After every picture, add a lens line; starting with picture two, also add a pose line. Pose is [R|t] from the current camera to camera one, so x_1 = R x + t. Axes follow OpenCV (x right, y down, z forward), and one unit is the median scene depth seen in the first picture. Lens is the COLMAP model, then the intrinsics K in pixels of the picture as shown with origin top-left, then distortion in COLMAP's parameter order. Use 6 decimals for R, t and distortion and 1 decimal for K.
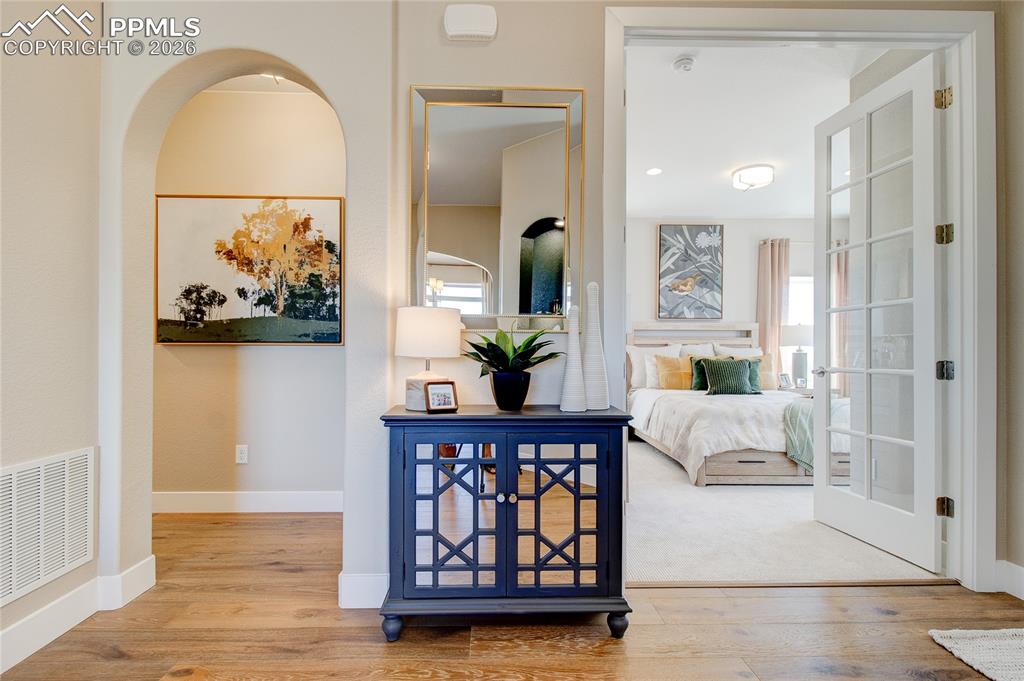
lens RADIAL K [[498.5, 0, 495.5], [0, 498.5, 349.4], [0, 0, 1]] dist [0.027921, -0.015098]
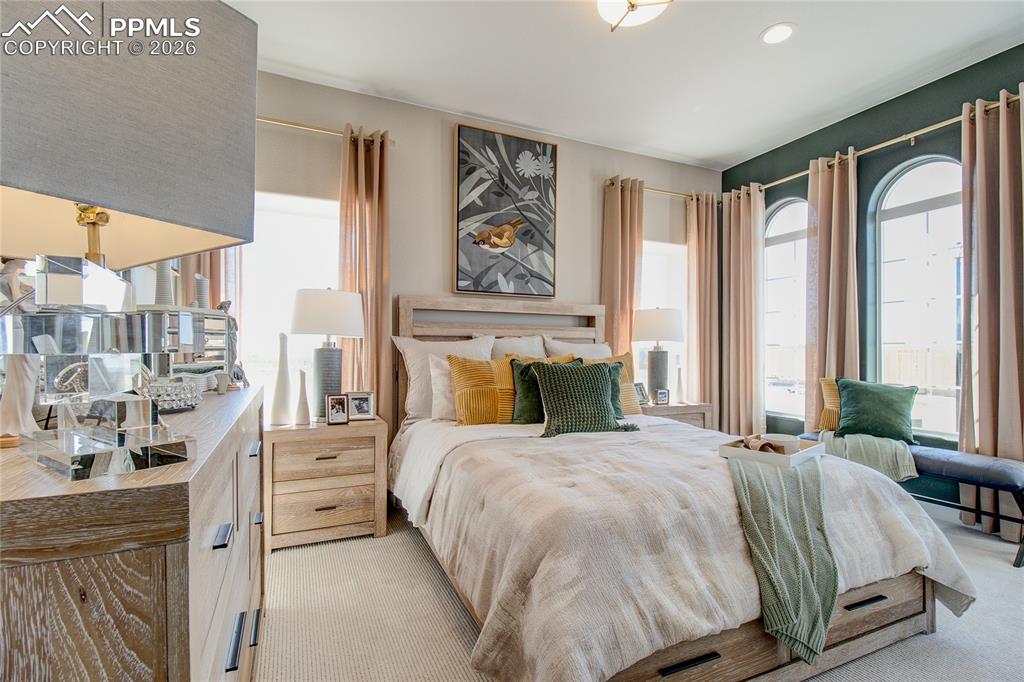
lens RADIAL K [[490.4, 0, 512.0], [0, 490.4, 341.0], [0, 0, 1]] dist [0.022361, -0.021394]
pose [[0.918899, 0.007848, 0.394415, 0.165843], [-0.002990, 0.999912, -0.012928, 0.002326], [-0.394482, 0.010700, 0.918841, 0.467105]]
